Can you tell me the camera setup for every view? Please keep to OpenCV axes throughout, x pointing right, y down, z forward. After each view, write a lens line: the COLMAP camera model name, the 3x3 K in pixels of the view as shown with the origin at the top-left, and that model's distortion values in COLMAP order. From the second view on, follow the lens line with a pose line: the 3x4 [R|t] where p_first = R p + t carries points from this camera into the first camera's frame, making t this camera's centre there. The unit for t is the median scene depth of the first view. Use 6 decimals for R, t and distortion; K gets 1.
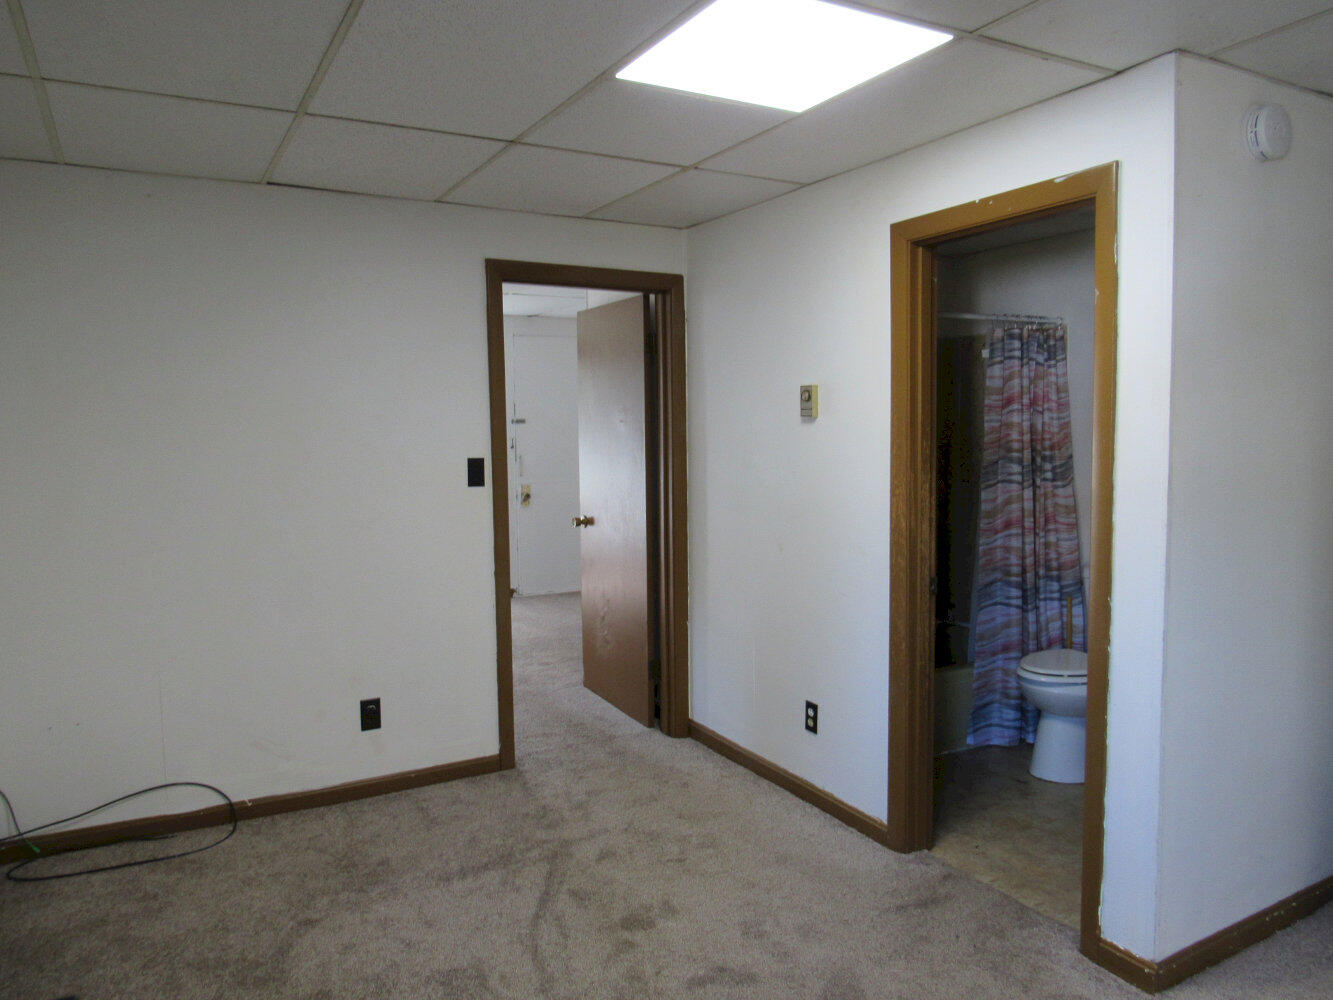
lens RADIAL K [[956.6, 0, 664.6], [0, 956.6, 498.3], [0, 0, 1]] dist [-0.021427, 0.003390]
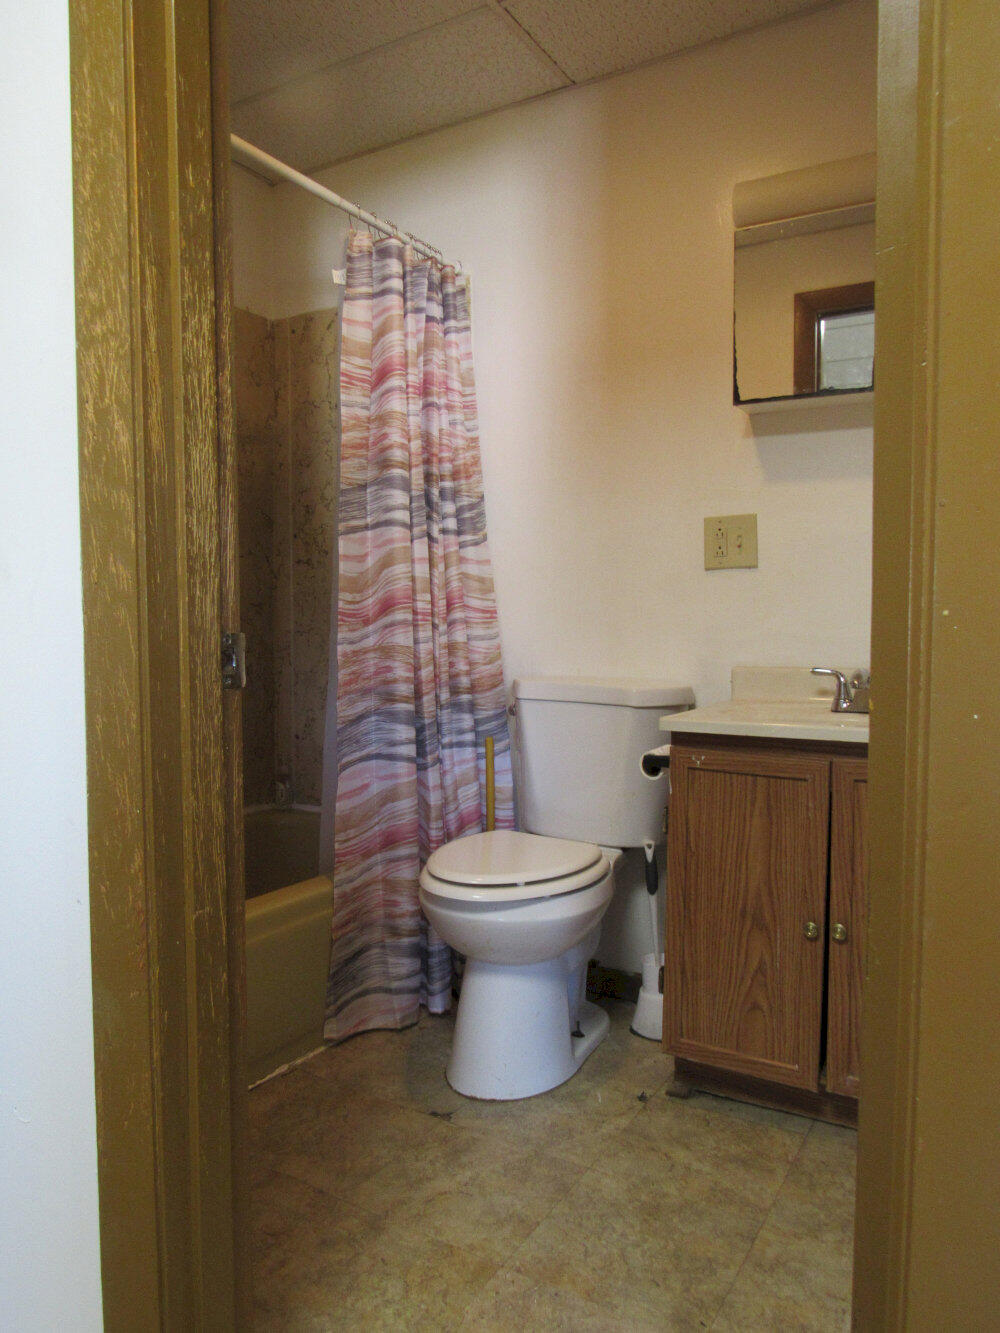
lens RADIAL K [[956.6, 0, 499.1], [0, 956.6, 673.5], [0, 0, 1]] dist [-0.021427, 0.003390]
pose [[0.868471, -0.013798, 0.495548, 0.150293], [0.028916, 0.999321, -0.022853, 0.079138], [-0.494896, 0.034177, 0.868280, 0.510067]]
